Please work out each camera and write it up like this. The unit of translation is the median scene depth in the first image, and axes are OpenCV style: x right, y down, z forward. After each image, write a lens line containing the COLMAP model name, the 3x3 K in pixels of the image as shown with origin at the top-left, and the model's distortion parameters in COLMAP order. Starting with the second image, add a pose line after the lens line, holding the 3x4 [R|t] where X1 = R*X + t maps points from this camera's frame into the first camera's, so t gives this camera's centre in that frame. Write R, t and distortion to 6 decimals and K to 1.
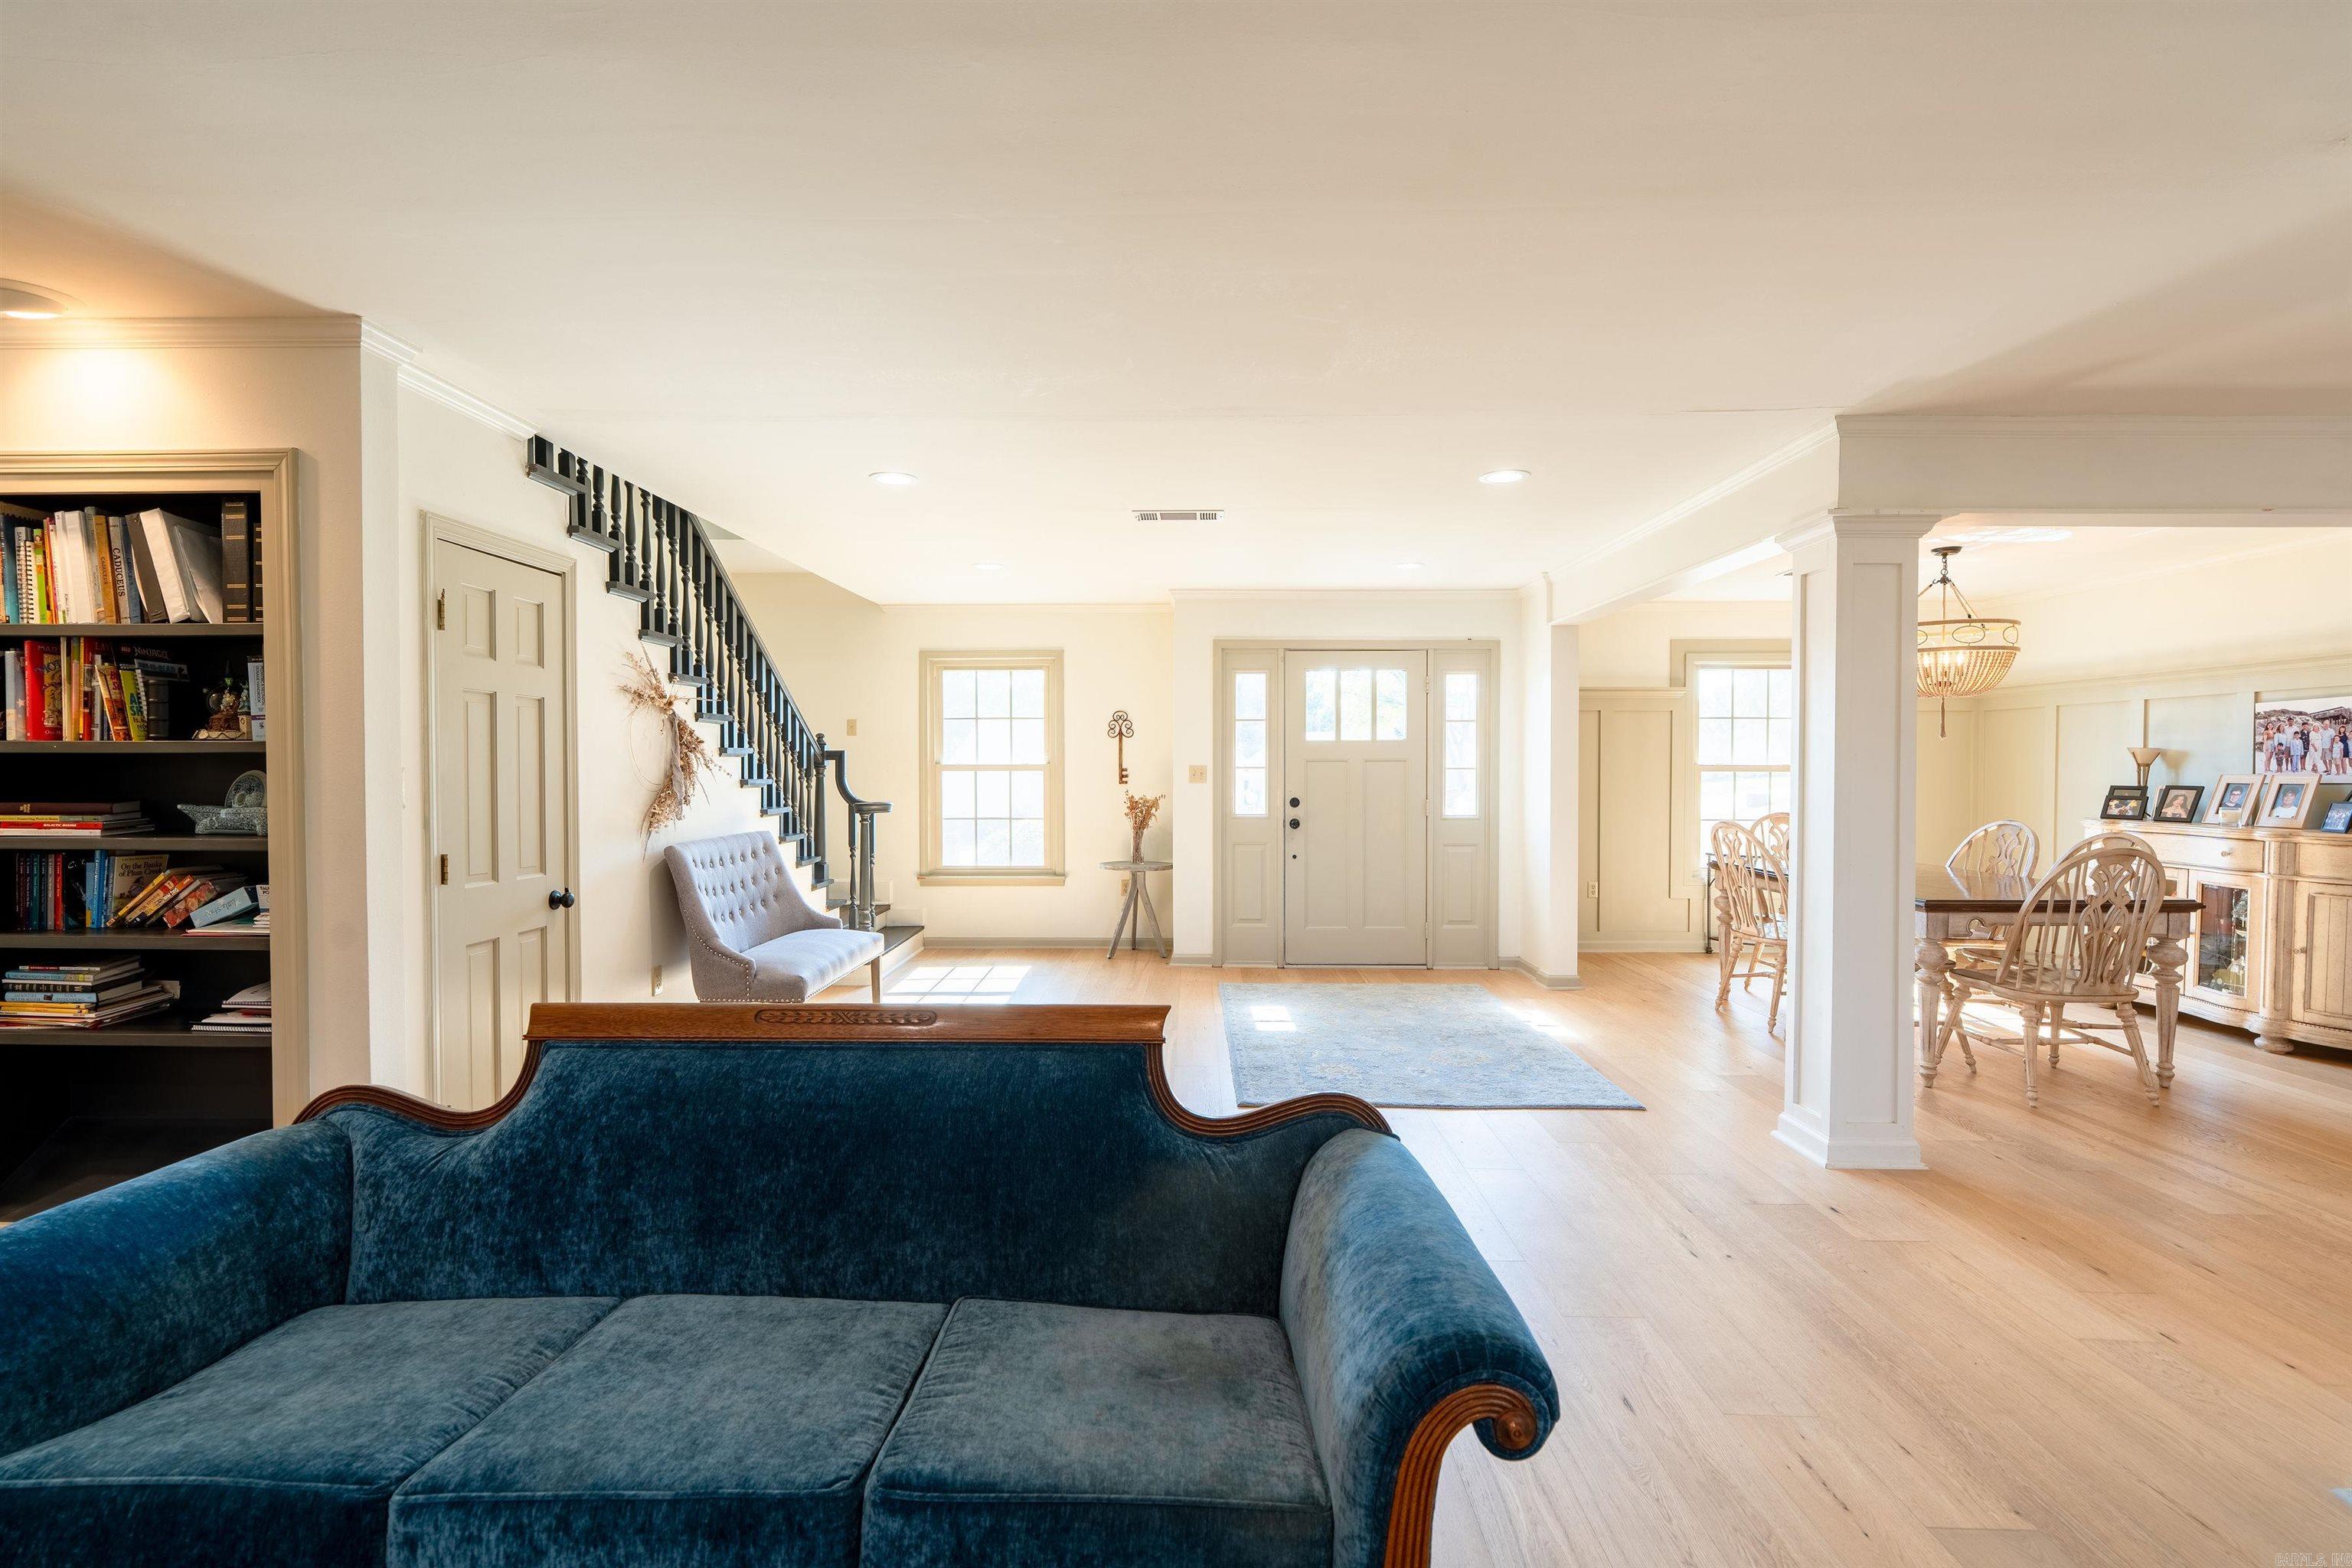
lens RADIAL K [[1057.4, 0, 1174.4], [0, 1057.4, 786.5], [0, 0, 1]] dist [0.000064, 0.000079]
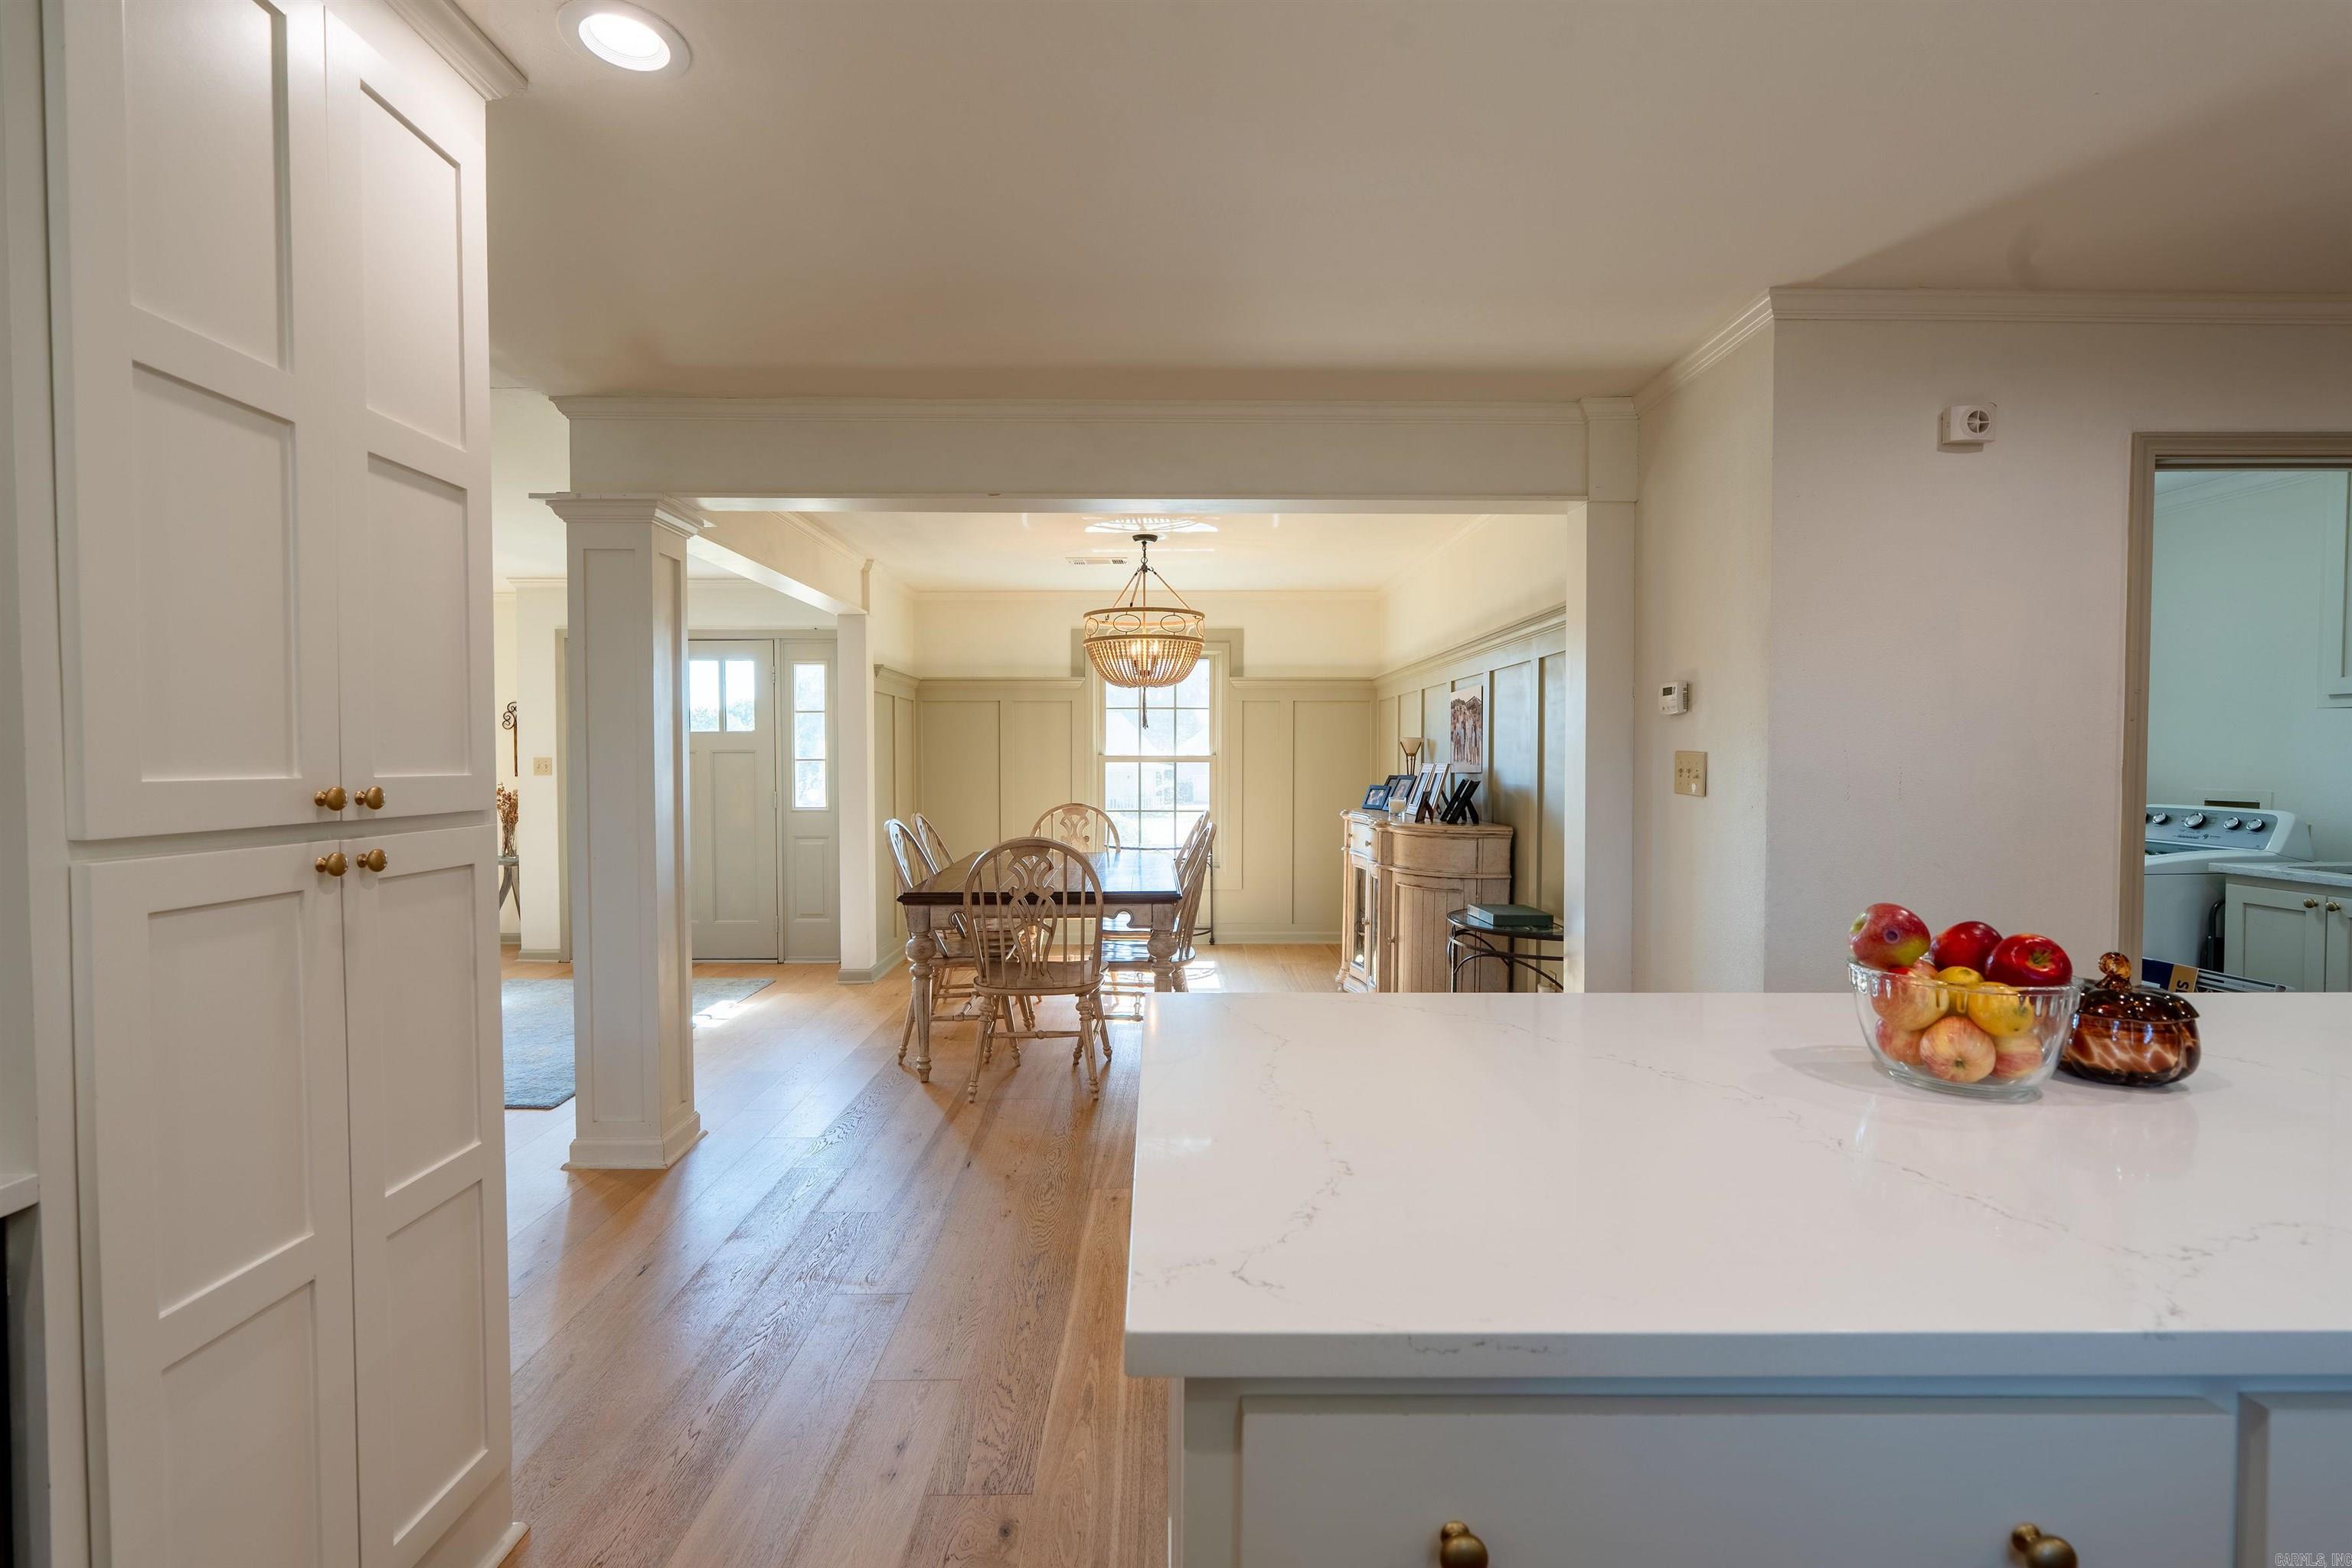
lens RADIAL K [[1057.4, 0, 1175.1], [0, 1057.4, 782.2], [0, 0, 1]] dist [0.000064, 0.000079]
pose [[0.999761, -0.003880, 0.021519, 0.735208], [0.003798, 0.999985, 0.003845, 0.001569], [-0.021534, -0.003762, 0.999761, 0.007967]]
